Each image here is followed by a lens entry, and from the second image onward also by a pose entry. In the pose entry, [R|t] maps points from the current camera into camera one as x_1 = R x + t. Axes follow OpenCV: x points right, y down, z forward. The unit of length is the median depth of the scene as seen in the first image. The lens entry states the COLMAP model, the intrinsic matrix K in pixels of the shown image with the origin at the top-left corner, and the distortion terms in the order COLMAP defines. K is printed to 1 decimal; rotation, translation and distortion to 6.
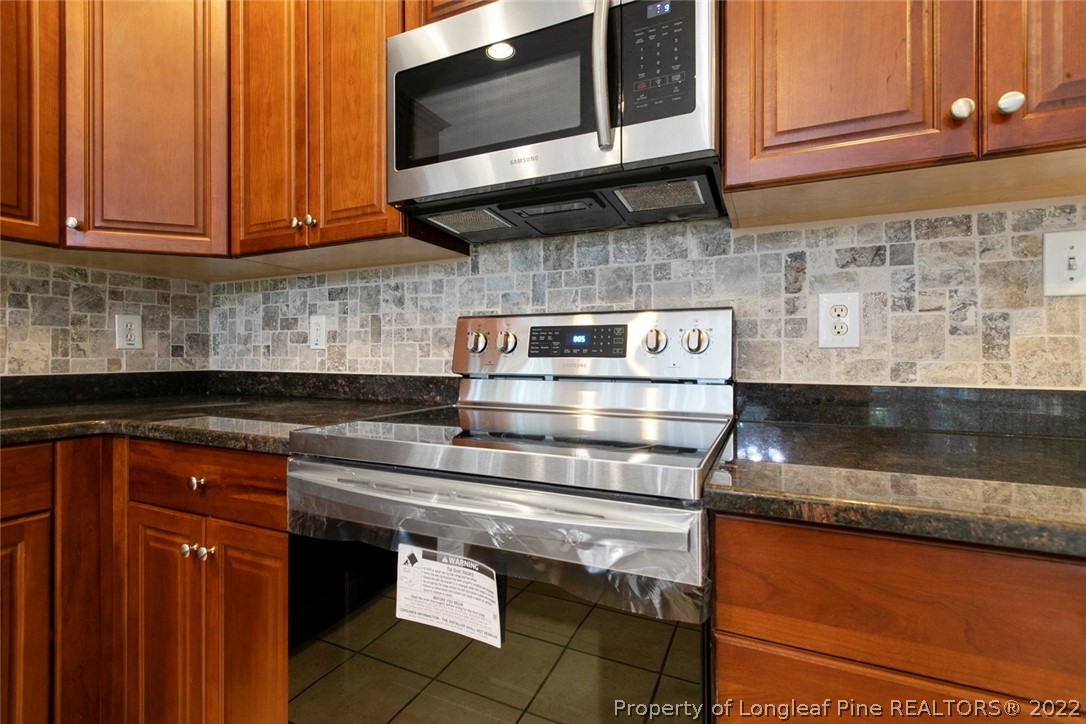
lens RADIAL K [[498.5, 0, 541.2], [0, 498.5, 354.7], [0, 0, 1]] dist [0.002723, 0.000409]
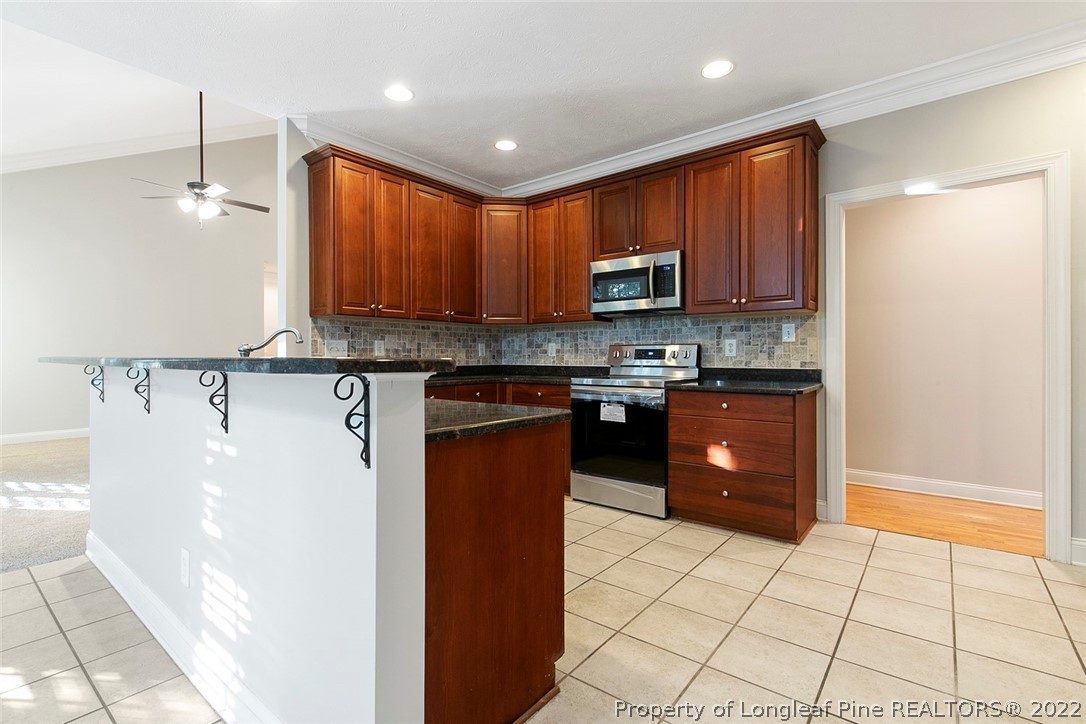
lens RADIAL K [[498.5, 0, 538.8], [0, 498.5, 355.2], [0, 0, 1]] dist [0.002723, 0.000409]
pose [[0.969569, -0.002323, -0.244809, 0.143137], [0.001679, 0.999995, -0.002837, -0.011988], [0.244814, 0.002339, 0.969567, -1.910792]]
